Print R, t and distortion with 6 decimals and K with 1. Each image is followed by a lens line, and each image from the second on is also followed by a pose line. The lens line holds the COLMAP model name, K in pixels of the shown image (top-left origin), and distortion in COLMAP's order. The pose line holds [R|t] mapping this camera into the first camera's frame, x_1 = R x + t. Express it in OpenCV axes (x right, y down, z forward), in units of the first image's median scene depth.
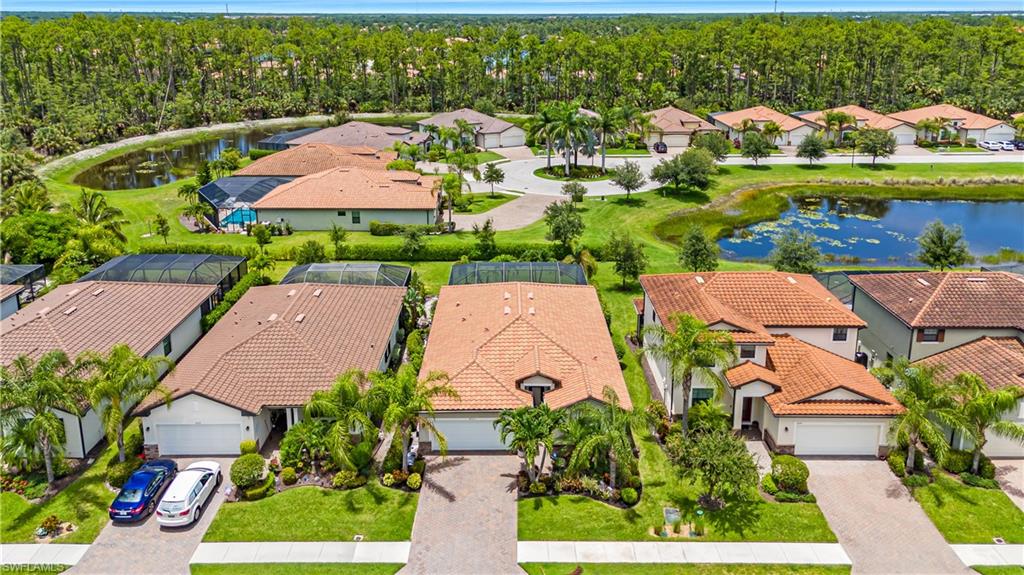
lens RADIAL K [[757.6, 0, 512.0], [0, 757.6, 287.5], [0, 0, 1]] dist [0.068476, -0.067183]
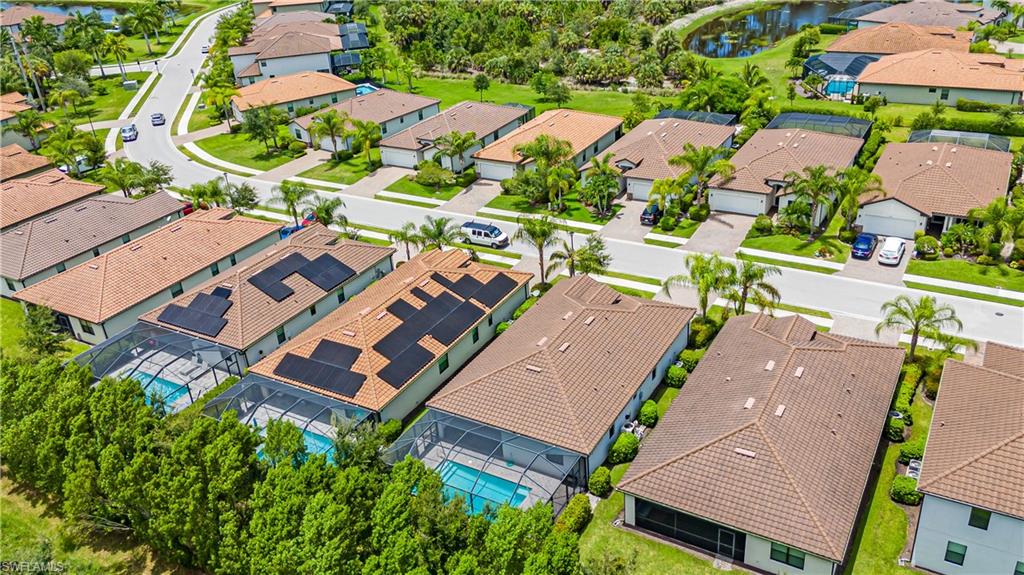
lens RADIAL K [[799.4, 0, 513.3], [0, 799.4, 322.4], [0, 0, 1]] dist [0.070375, -0.066018]
pose [[0.859414, 0.207621, -0.467227, -0.107274], [-0.109519, 0.967382, 0.228425, 0.037257], [0.499412, -0.145142, 0.854120, -0.480163]]
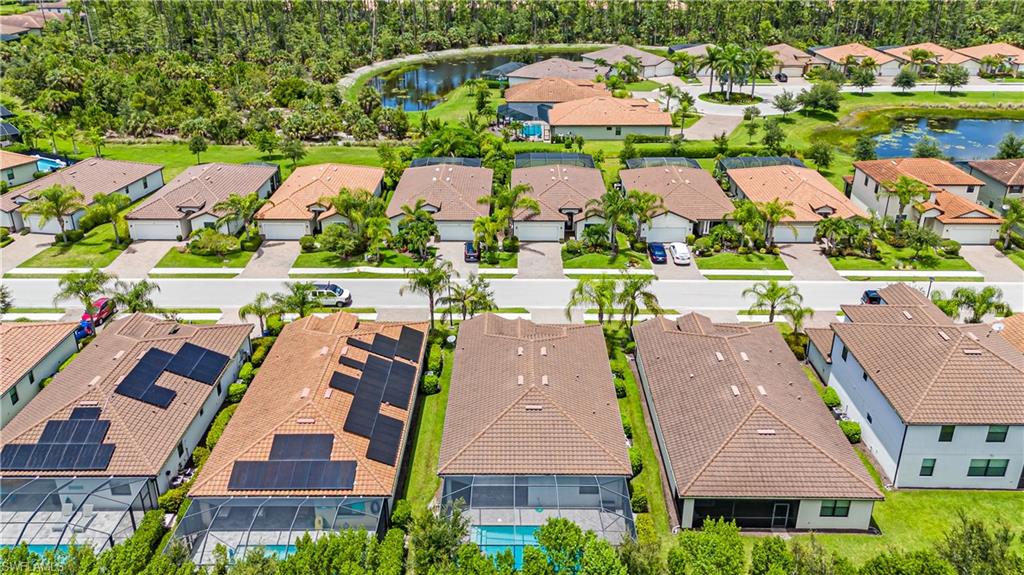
lens RADIAL K [[757.6, 0, 512.0], [0, 757.6, 287.5], [0, 0, 1]] dist [0.068476, -0.067183]
pose [[0.999877, 0.008347, -0.013242, -0.369506], [-0.006892, 0.994298, 0.106417, 0.055417], [0.014055, -0.106313, 0.994233, -0.521423]]
